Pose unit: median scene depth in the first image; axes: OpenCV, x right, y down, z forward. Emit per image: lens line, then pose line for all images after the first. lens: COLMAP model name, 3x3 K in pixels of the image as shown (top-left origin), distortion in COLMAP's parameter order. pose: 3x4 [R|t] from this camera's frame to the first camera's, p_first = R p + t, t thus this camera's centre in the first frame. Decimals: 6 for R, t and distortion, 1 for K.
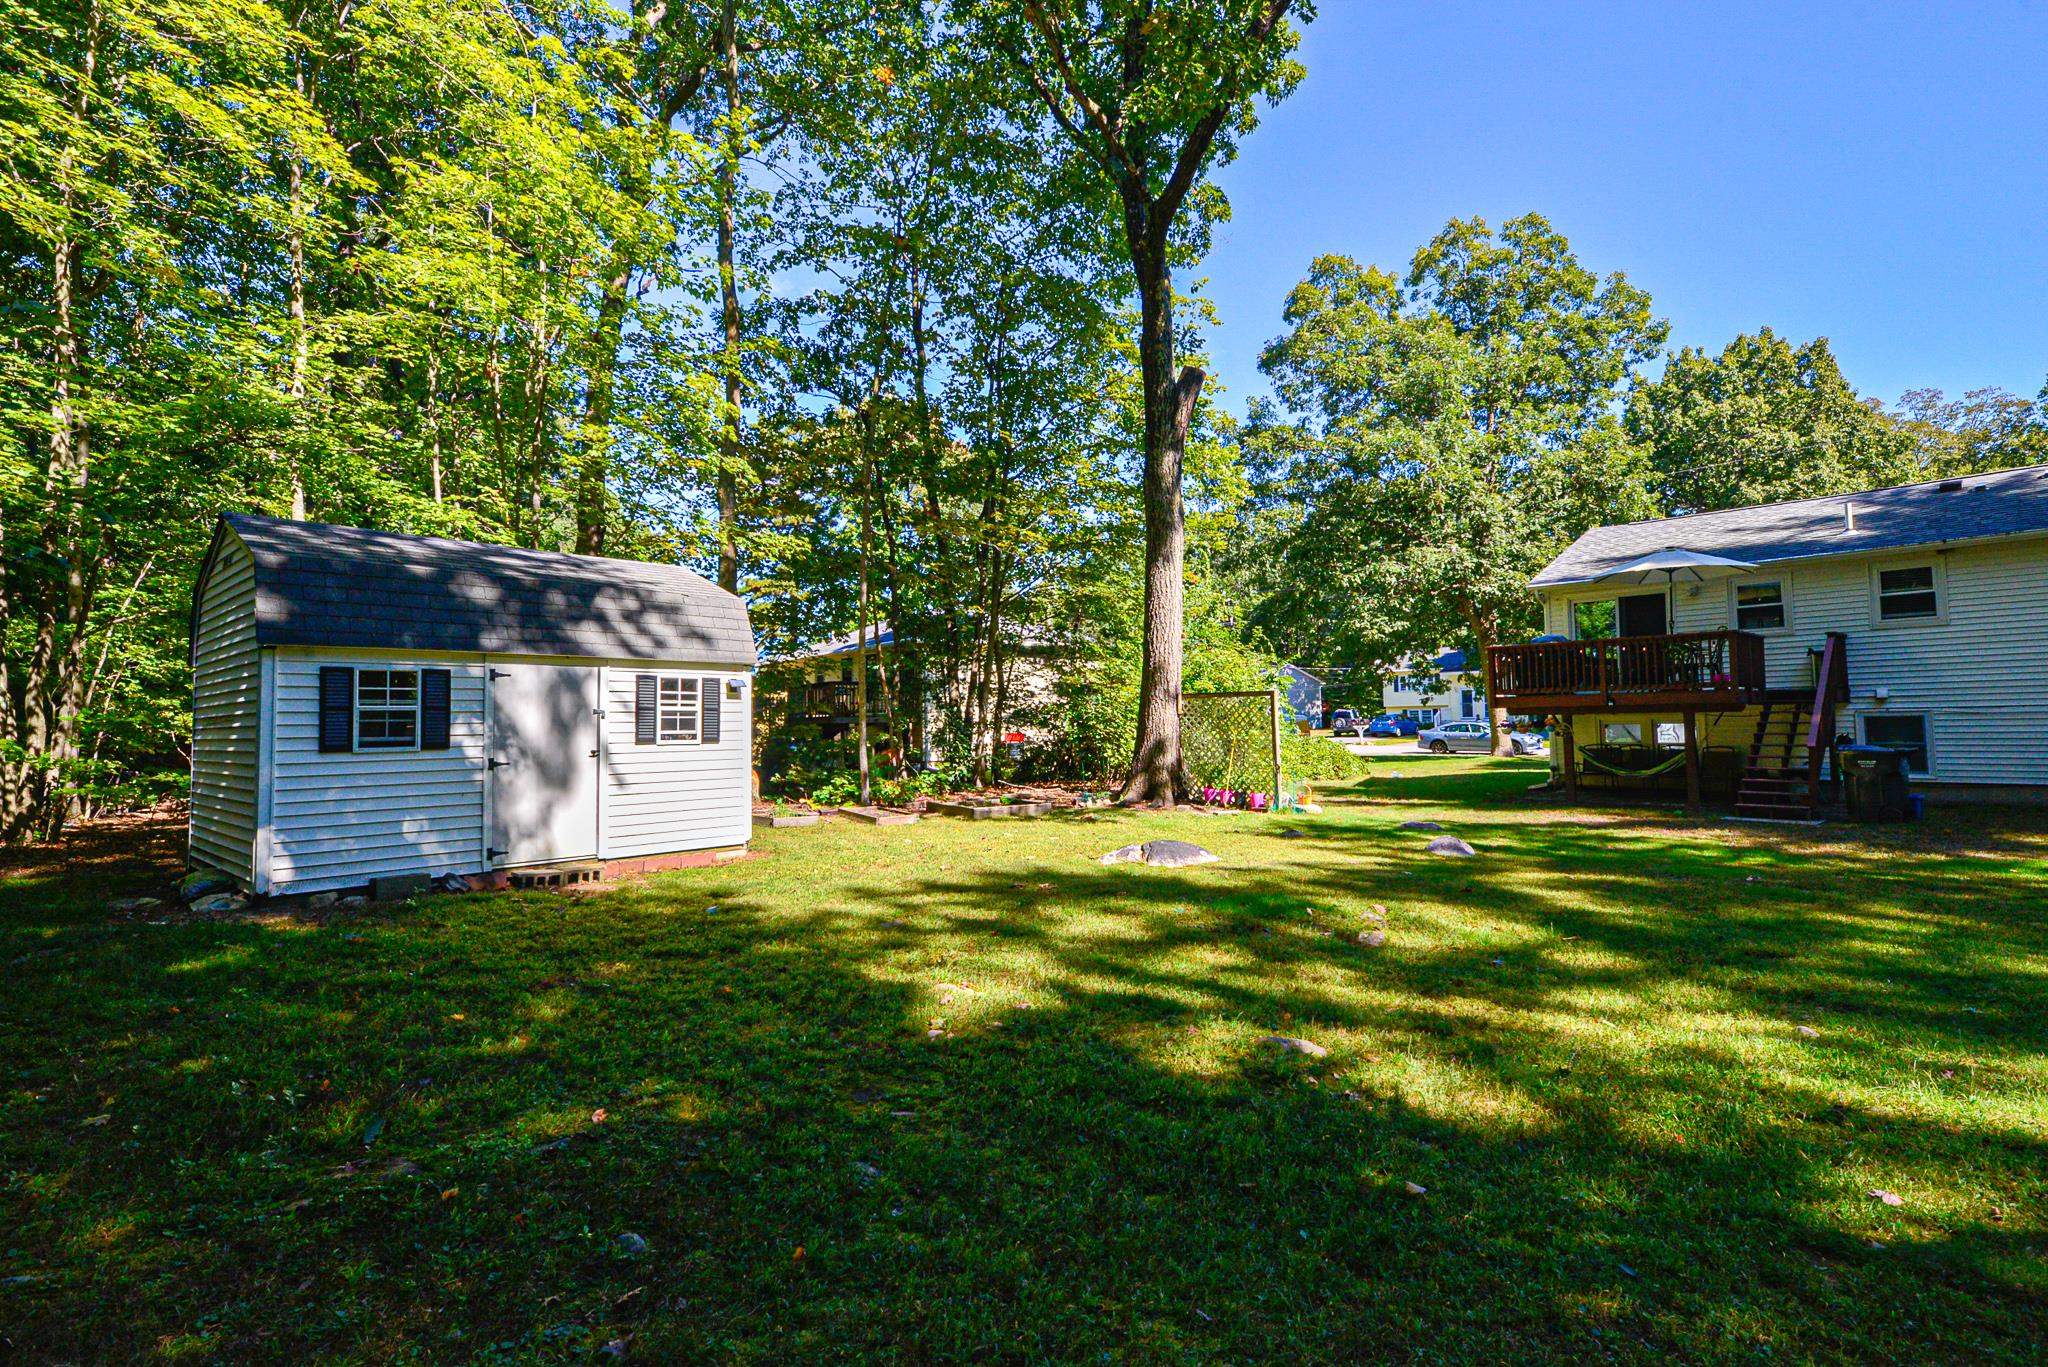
lens RADIAL K [[996.9, 0, 1019.1], [0, 996.9, 677.0], [0, 0, 1]] dist [-0.003835, -0.001191]
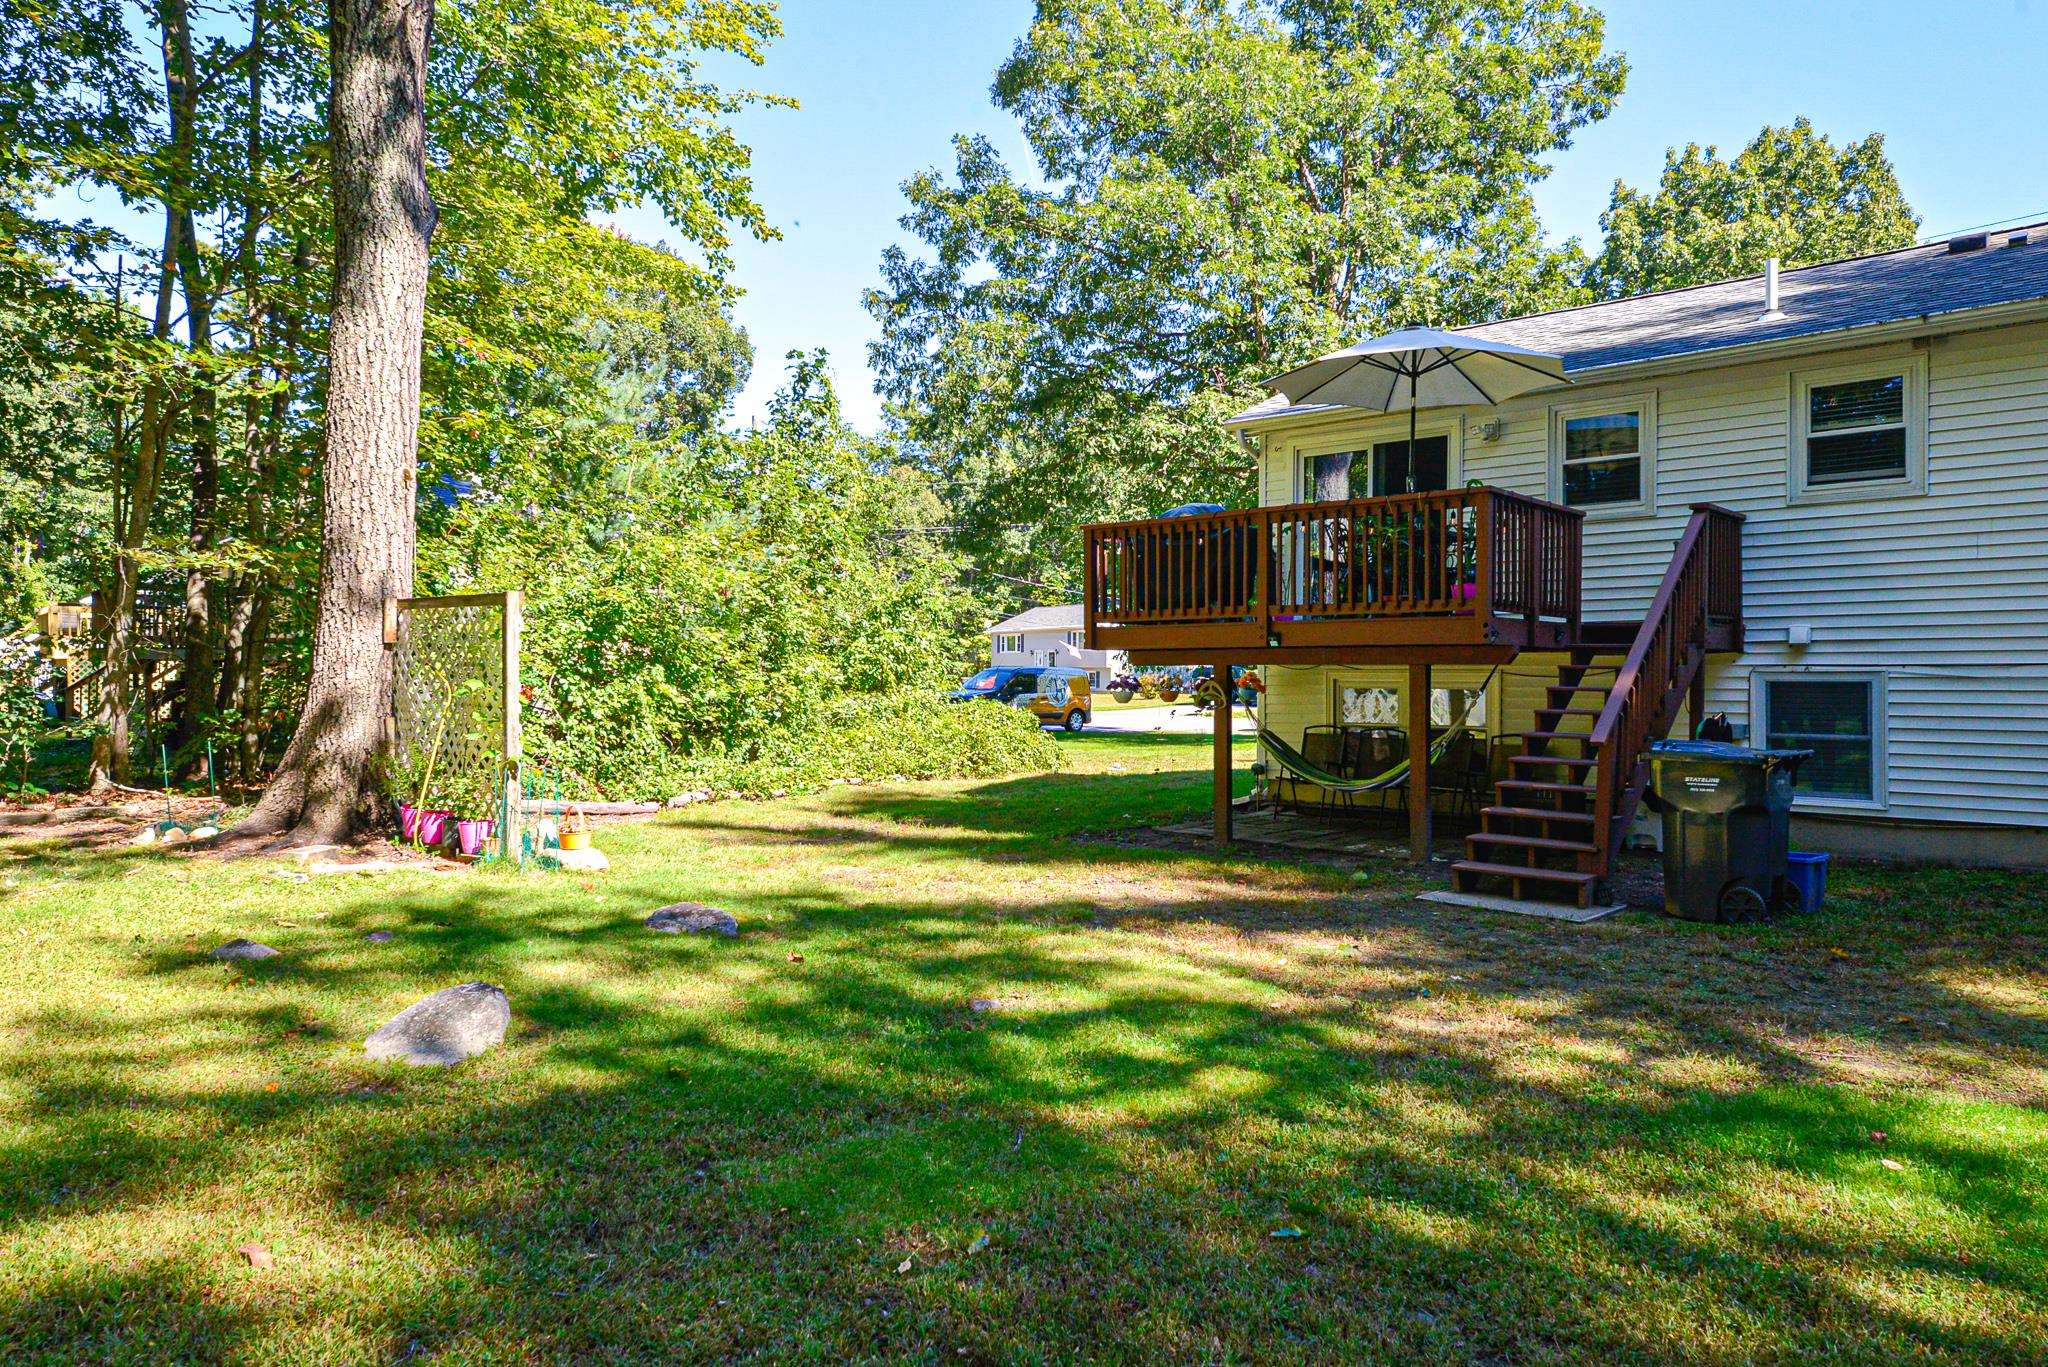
lens RADIAL K [[1344.7, 0, 1024.0], [0, 1344.7, 683.5], [0, 0, 1]] dist [0.005106, 0.001265]
pose [[0.994070, 0.022227, 0.106450, 0.367572], [-0.027424, 0.998489, 0.047616, 0.017237], [-0.105231, -0.050253, 0.993177, 0.330436]]
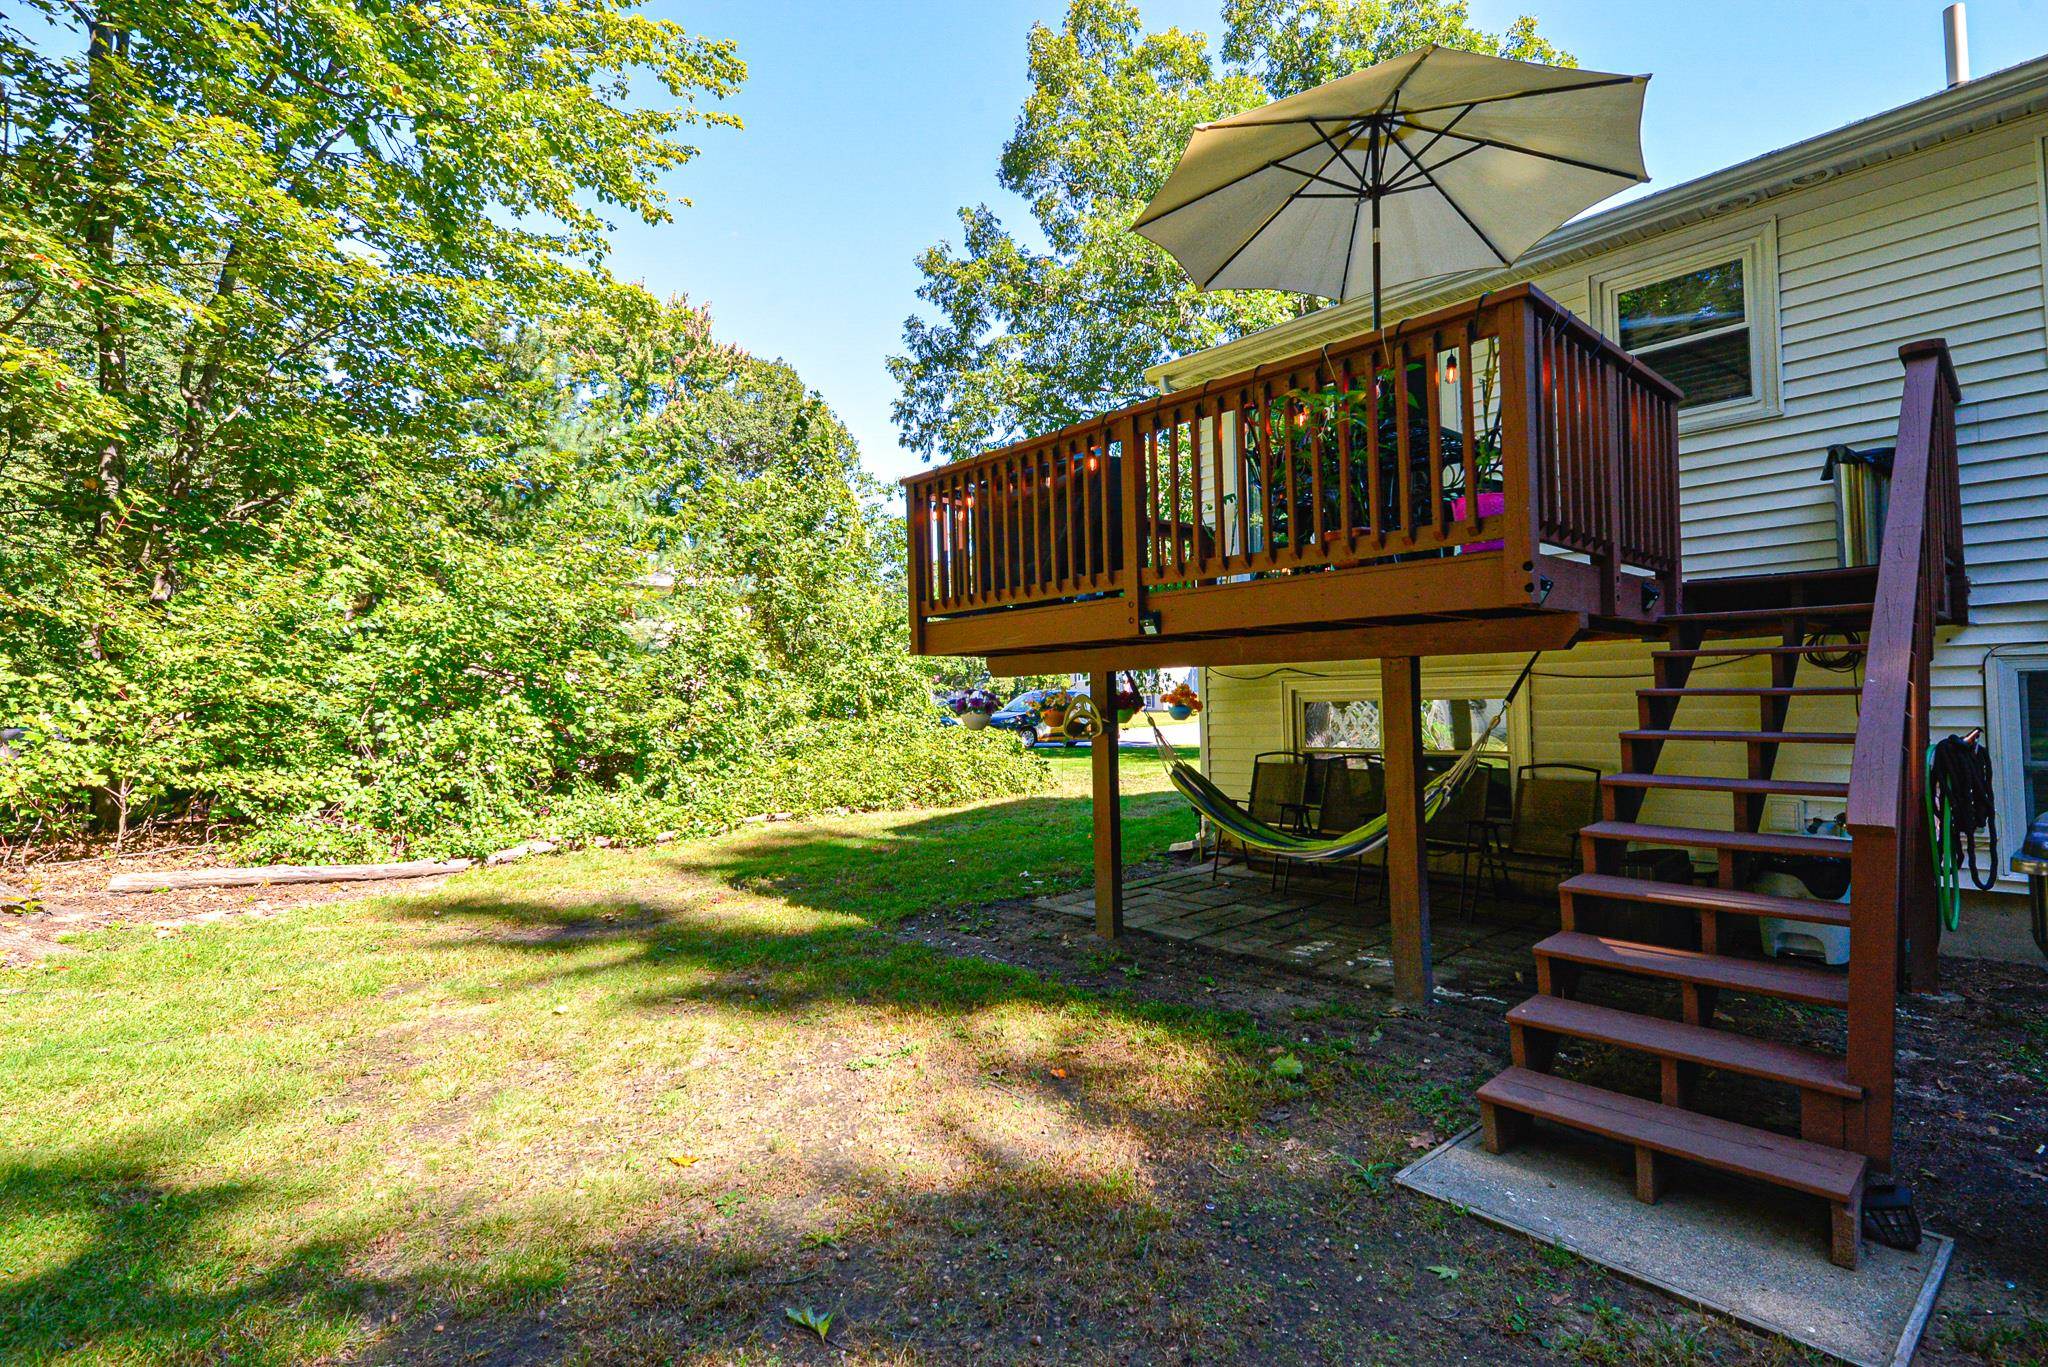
lens RADIAL K [[996.9, 0, 1019.1], [0, 996.9, 677.0], [0, 0, 1]] dist [-0.003835, -0.001191]
pose [[0.999944, -0.000841, 0.010561, 0.503525], [0.000640, 0.999819, 0.019013, 0.032451], [-0.010575, -0.019005, 0.999763, 0.646928]]
